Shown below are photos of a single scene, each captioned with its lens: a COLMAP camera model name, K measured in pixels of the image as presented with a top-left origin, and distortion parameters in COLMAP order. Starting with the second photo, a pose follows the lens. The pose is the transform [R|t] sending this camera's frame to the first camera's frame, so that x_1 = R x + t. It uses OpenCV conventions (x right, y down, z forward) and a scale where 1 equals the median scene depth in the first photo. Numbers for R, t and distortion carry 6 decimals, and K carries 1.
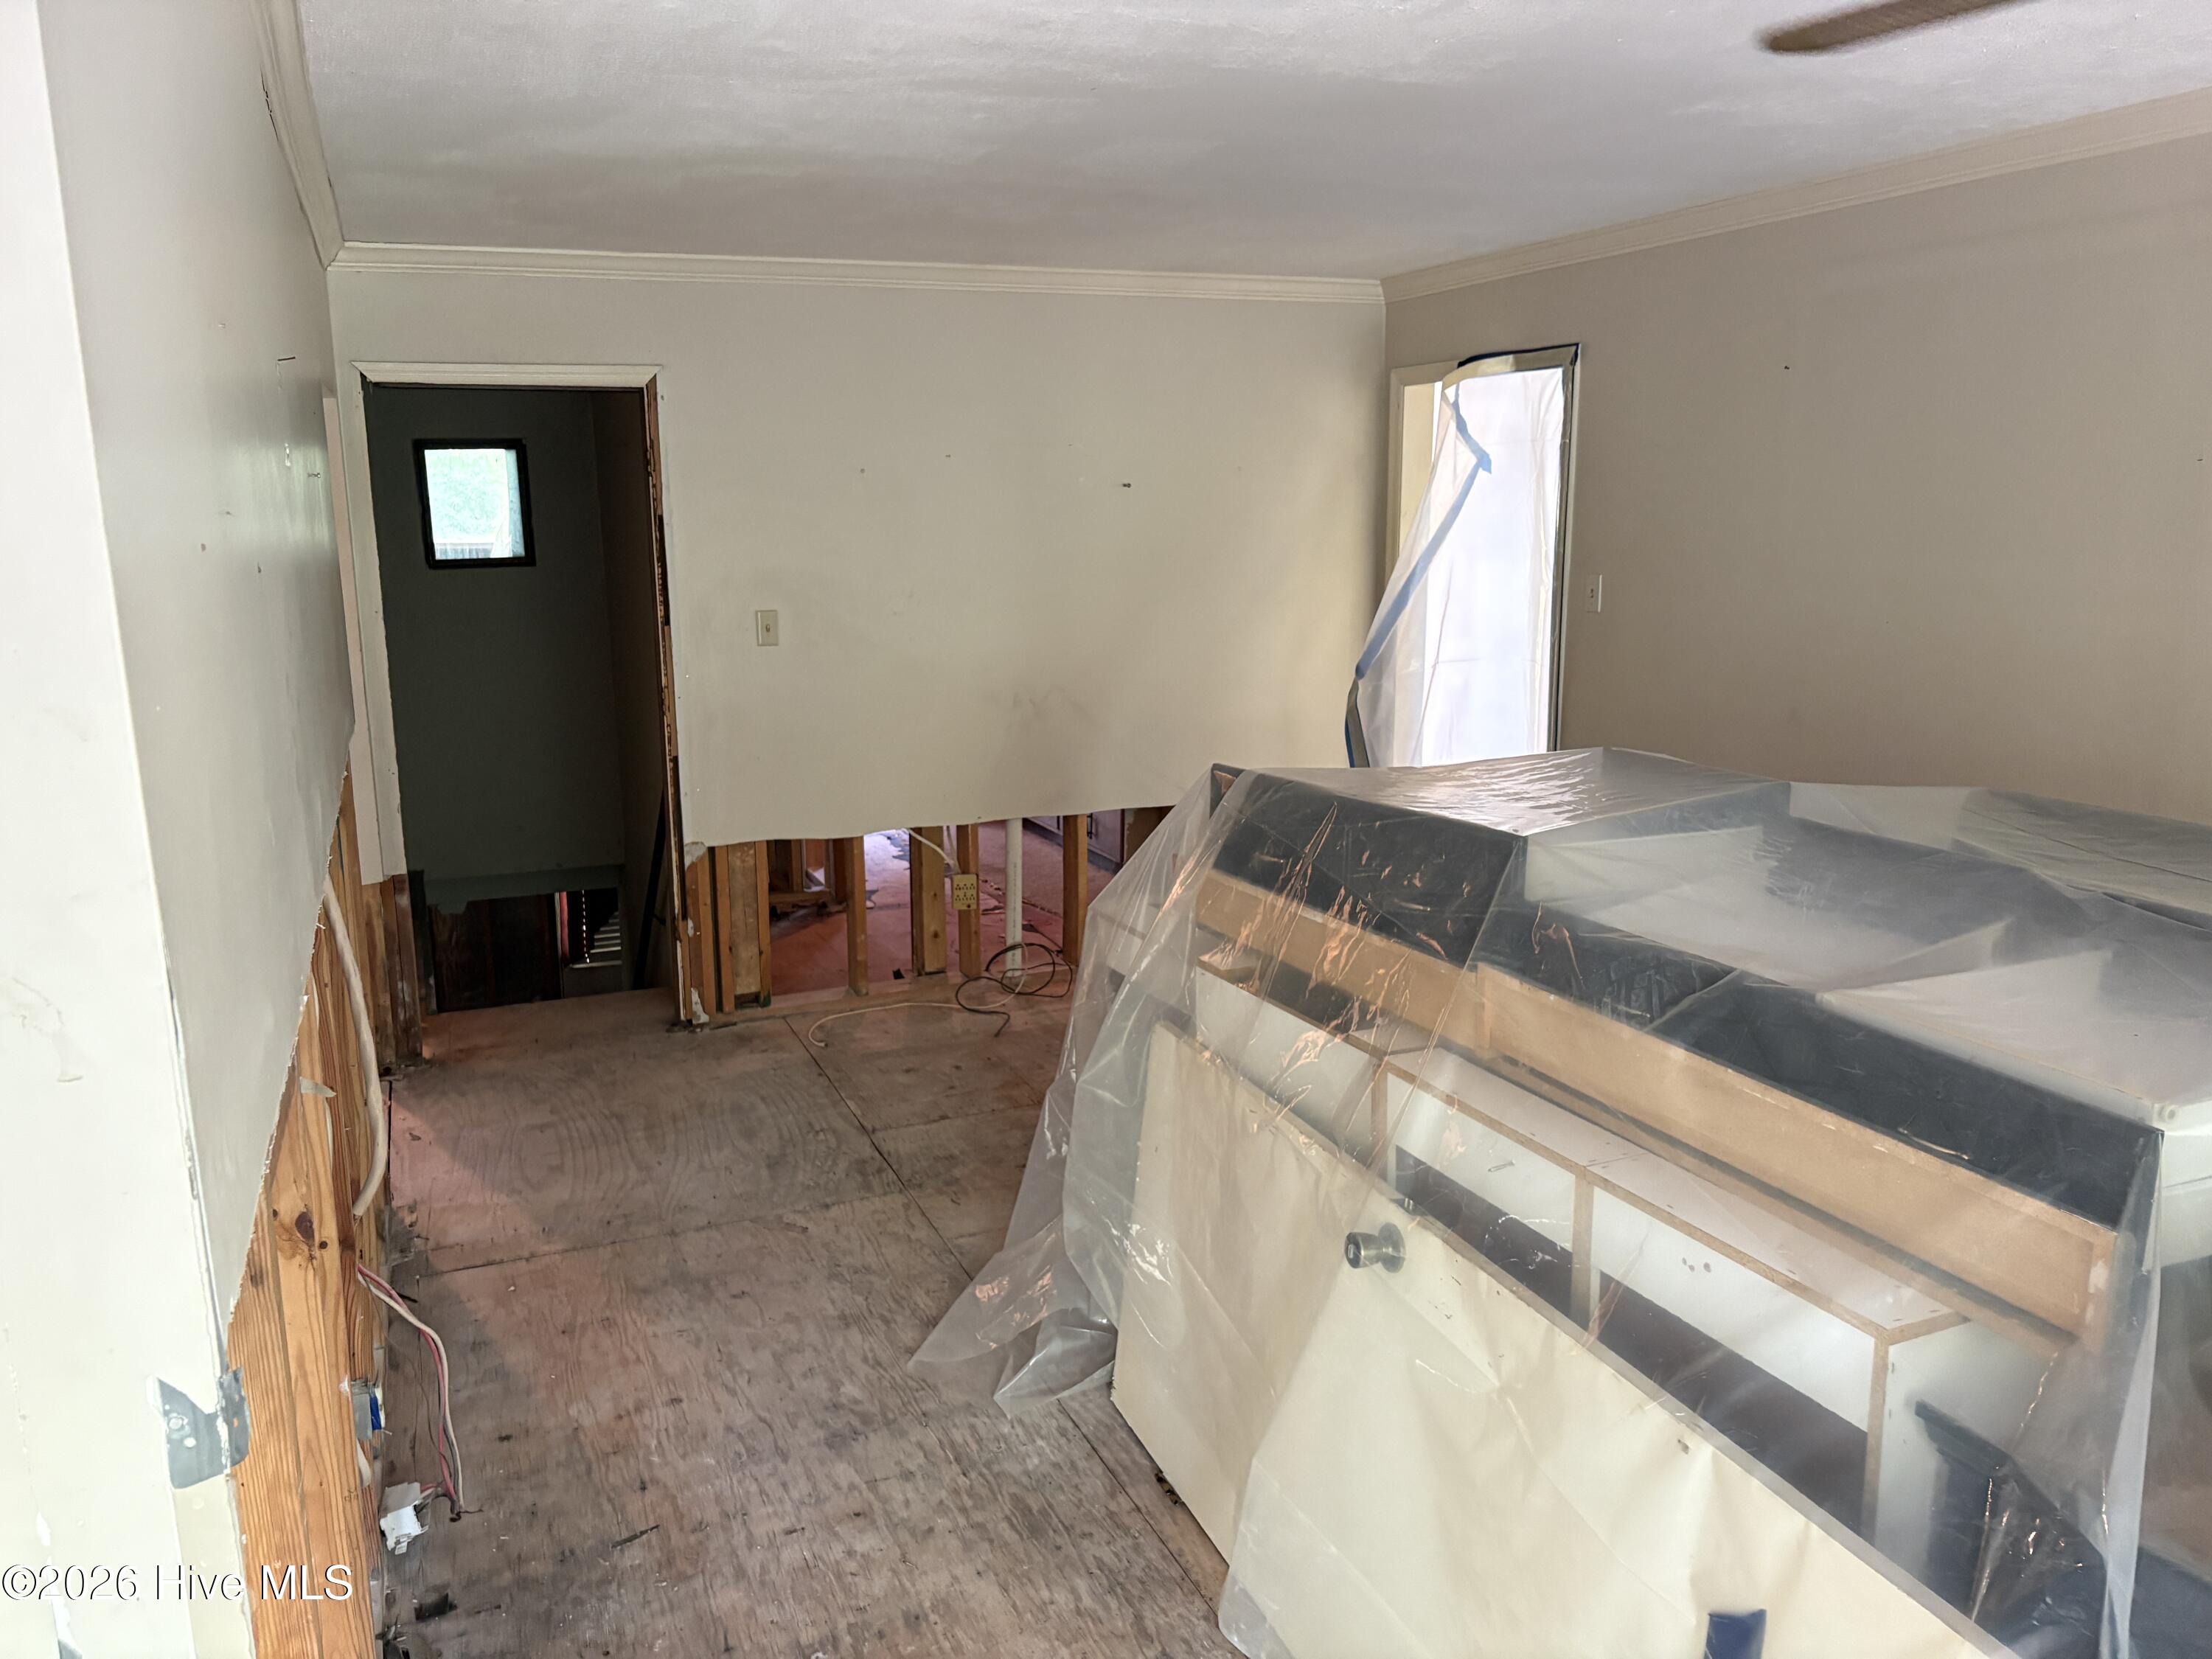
lens RADIAL K [[1679.2, 0, 1111.9], [0, 1679.2, 811.0], [0, 0, 1]] dist [0.052547, -0.051957]
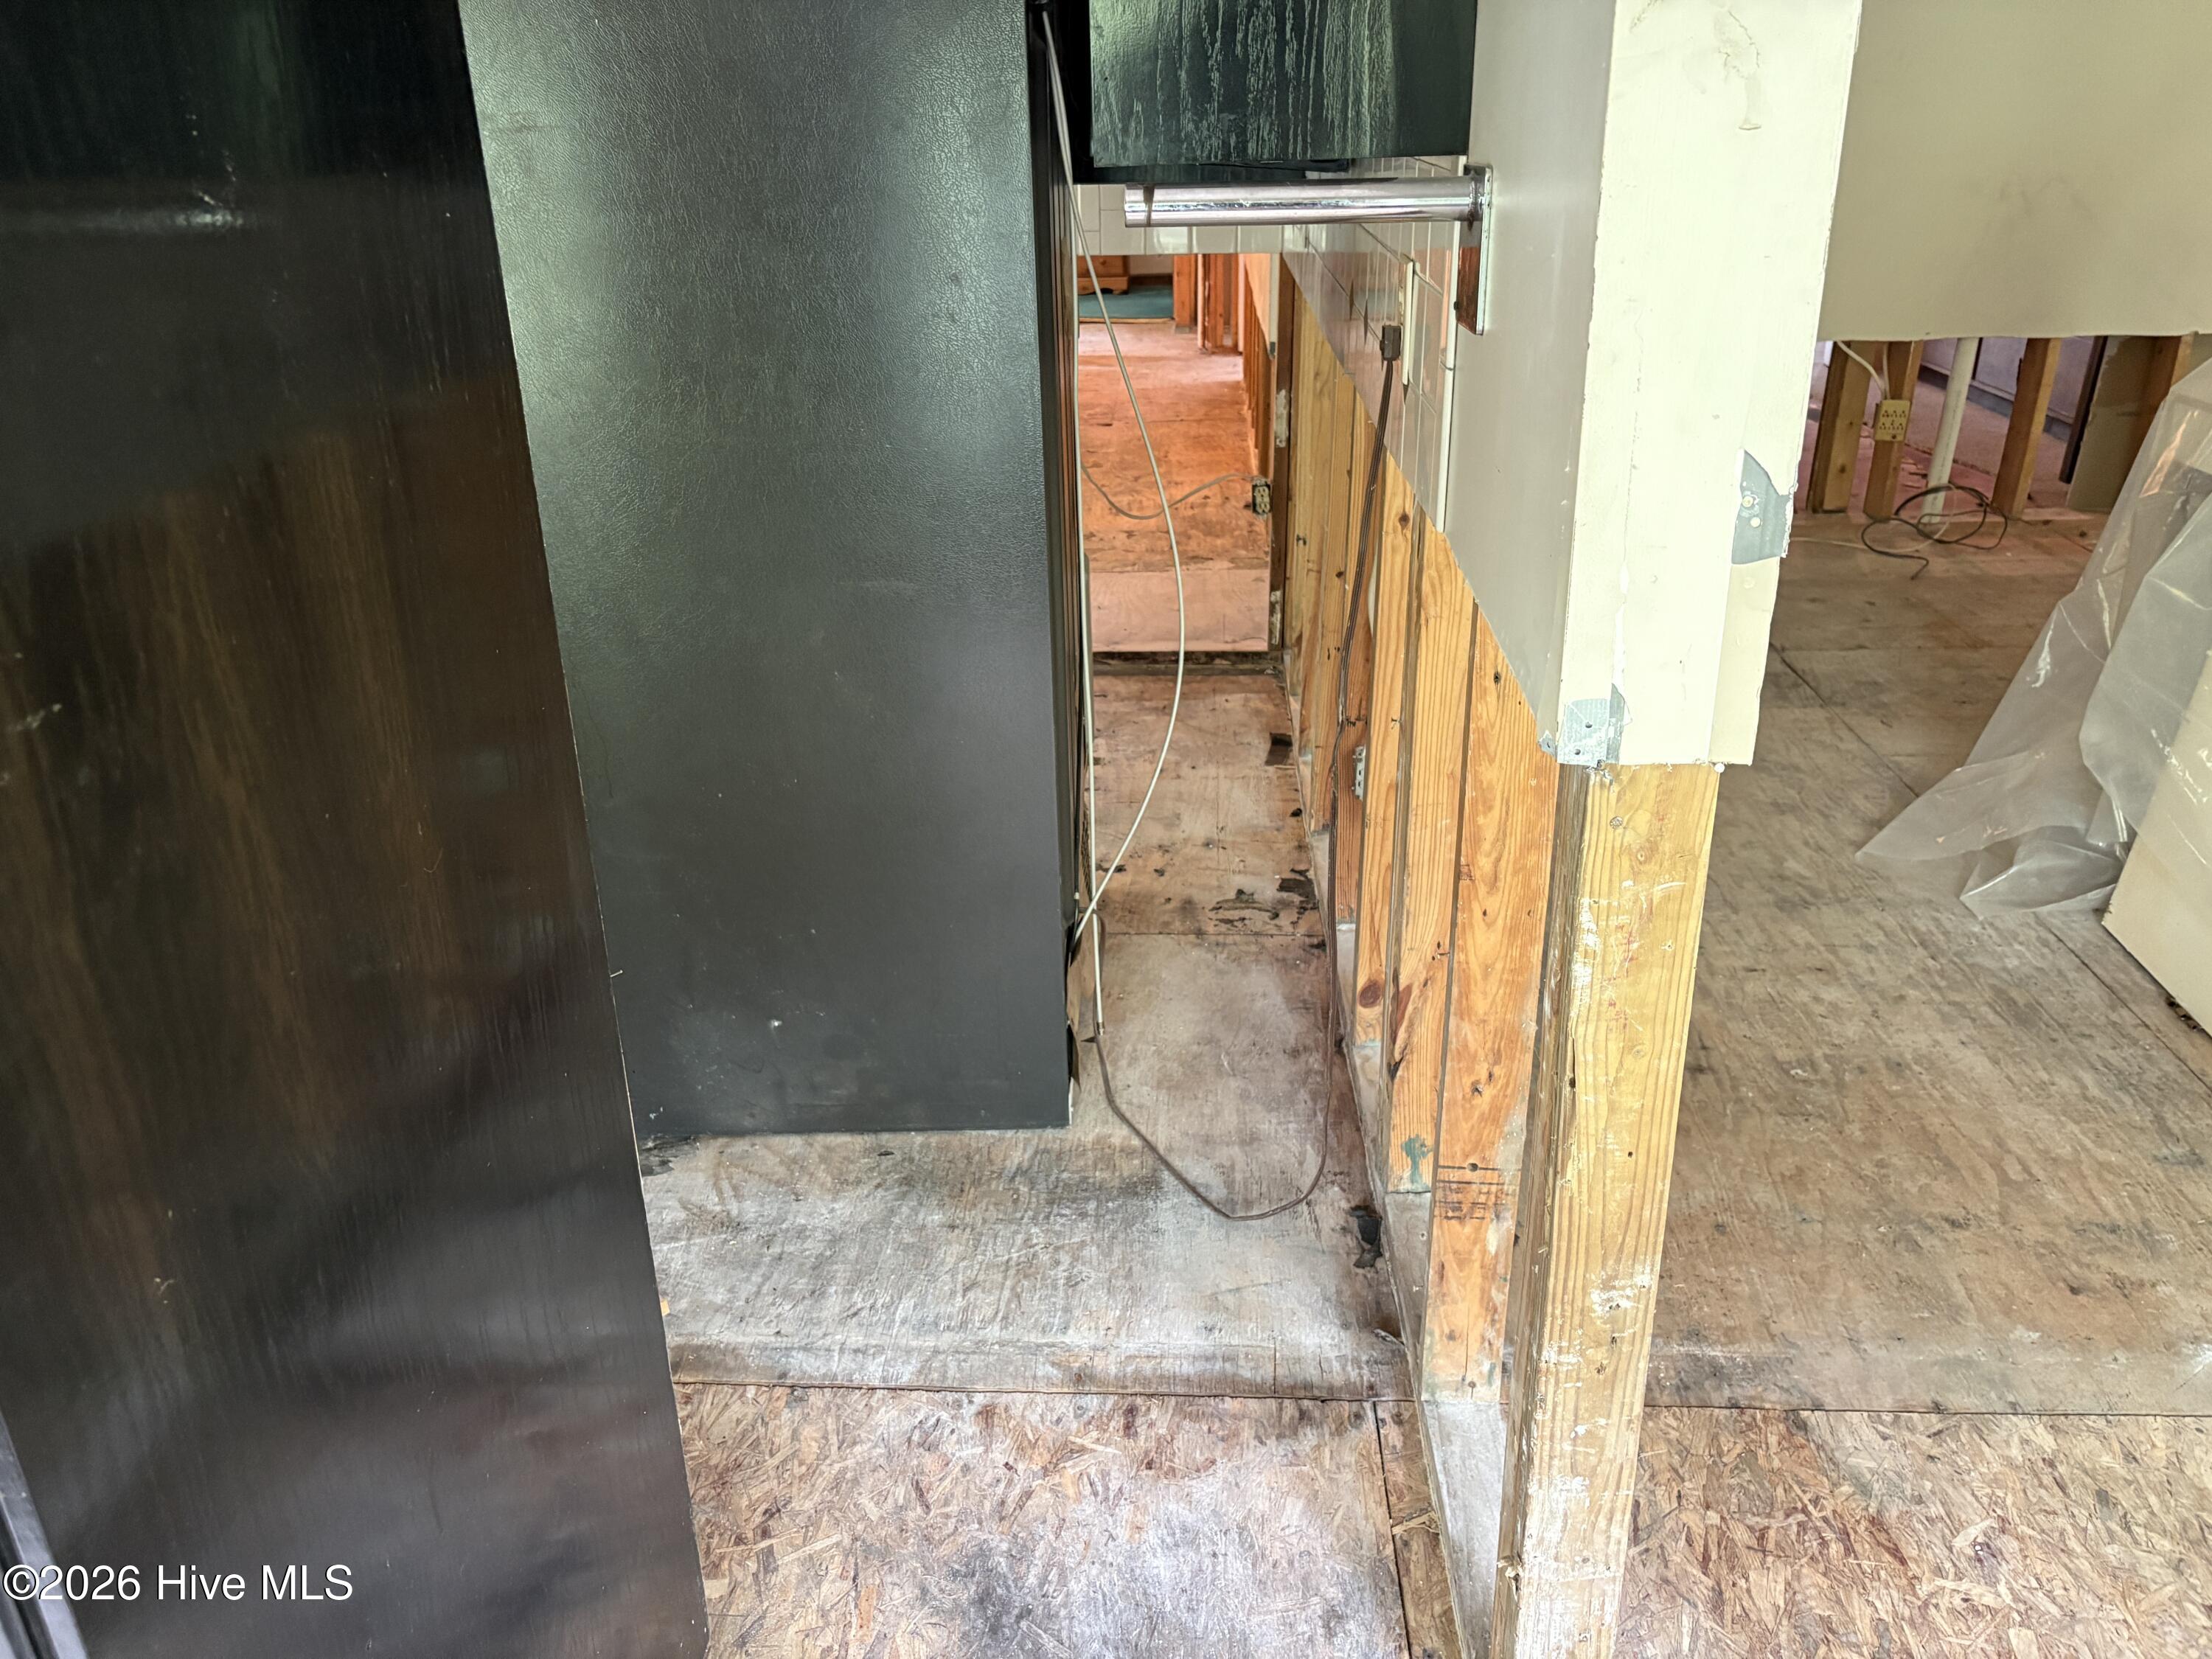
lens RADIAL K [[1679.2, 0, 1116.5], [0, 1679.2, 780.3], [0, 0, 1]] dist [0.052547, -0.051957]
pose [[0.905770, 0.157478, -0.393423, -0.141047], [-0.067289, 0.970056, 0.233373, 0.093863], [0.418393, -0.184909, 0.889244, -0.043973]]
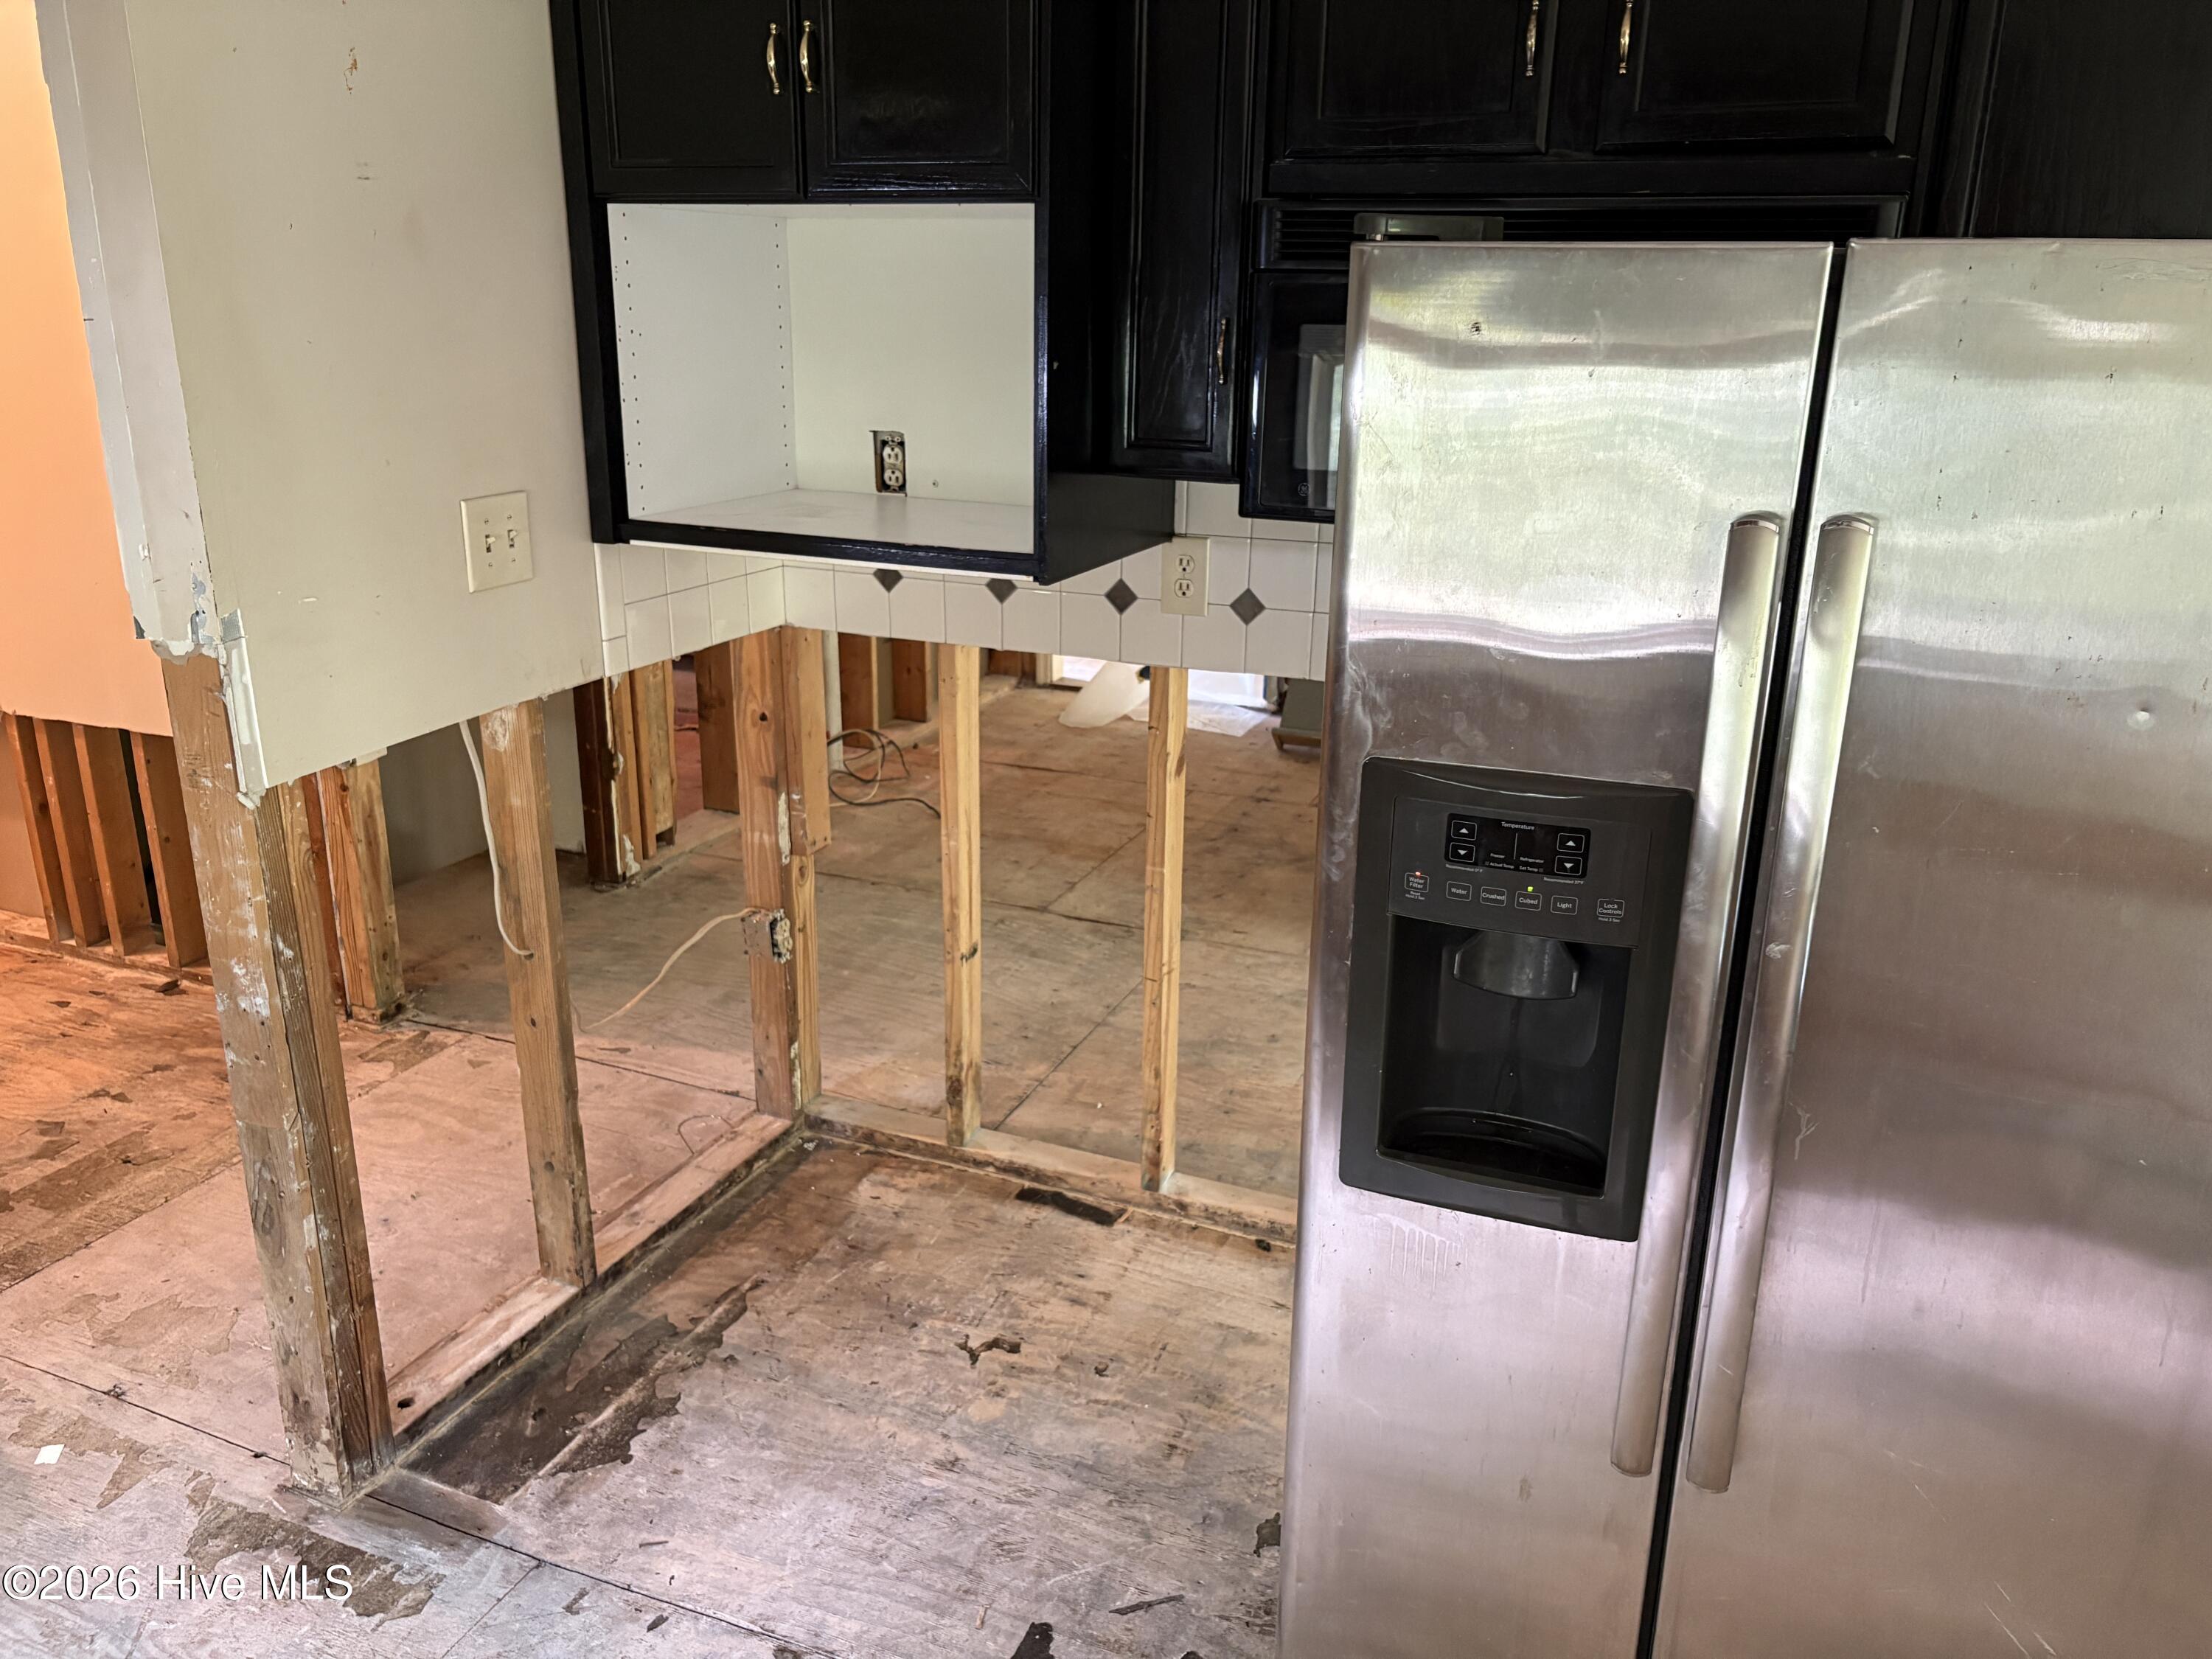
lens RADIAL K [[1679.2, 0, 1093.6], [0, 1679.2, 835.5], [0, 0, 1]] dist [0.052547, -0.051957]
pose [[0.712375, -0.202180, 0.672046, -1.147999], [0.108086, 0.977786, 0.179587, -0.036027], [-0.693426, -0.055294, 0.718403, 0.415825]]
